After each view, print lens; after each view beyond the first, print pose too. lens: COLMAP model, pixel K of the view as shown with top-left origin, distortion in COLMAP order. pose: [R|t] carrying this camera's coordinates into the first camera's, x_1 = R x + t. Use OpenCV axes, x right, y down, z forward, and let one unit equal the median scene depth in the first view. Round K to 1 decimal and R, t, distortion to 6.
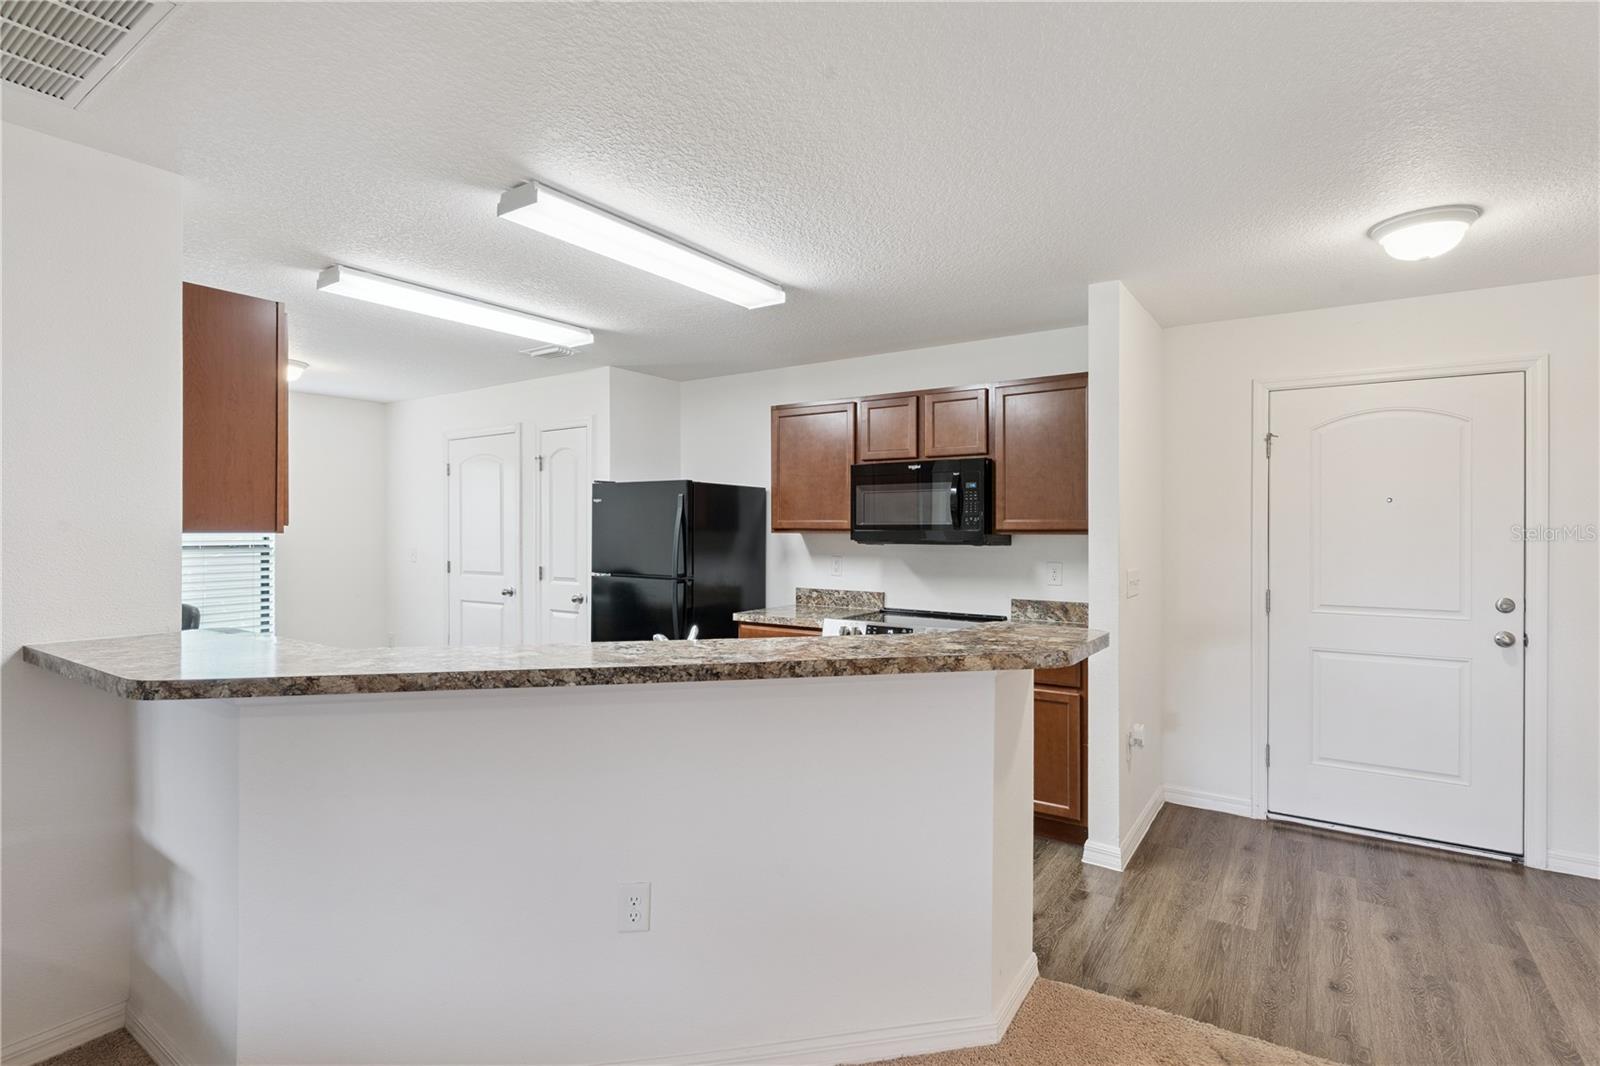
lens RADIAL K [[785.3, 0, 800.0], [0, 785.3, 533.0], [0, 0, 1]] dist [0.000221, -0.000101]
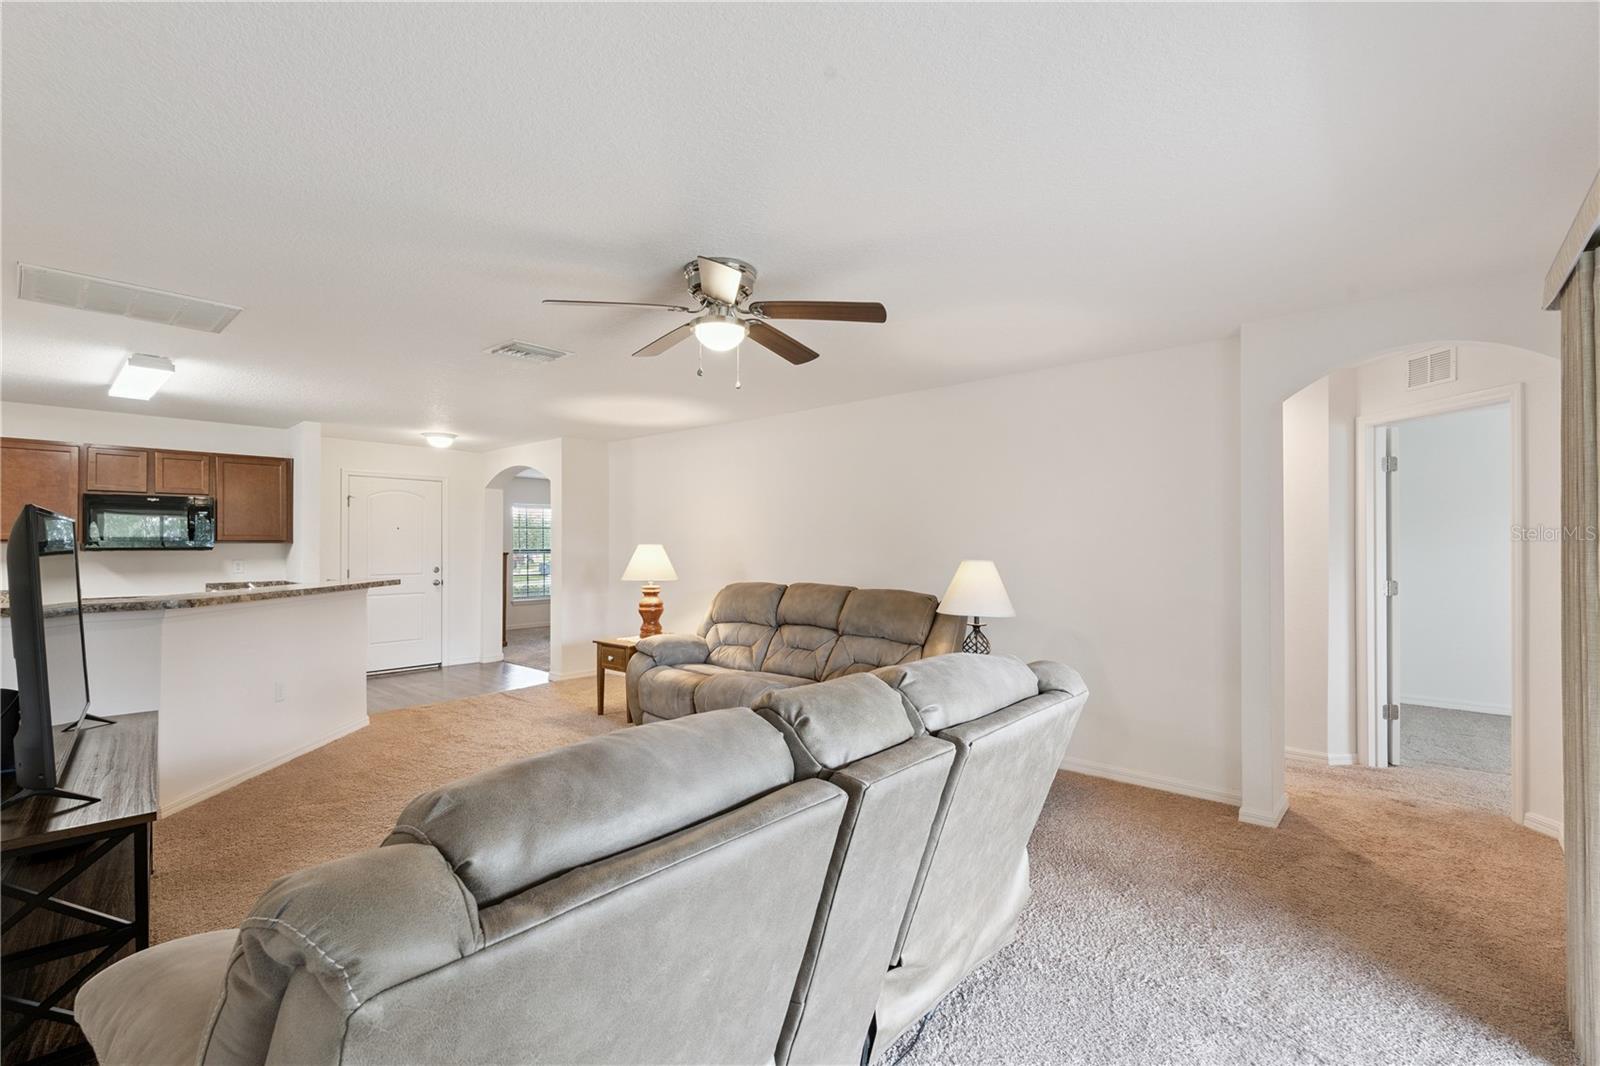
lens RADIAL K [[679.8, 0, 798.1], [0, 679.8, 543.3], [0, 0, 1]] dist [-0.000755, -0.000007]
pose [[0.137507, -0.001227, 0.990500, -1.119575], [0.004968, 0.999988, 0.000549, 0.008098], [-0.990488, 0.004845, 0.137512, -0.485143]]
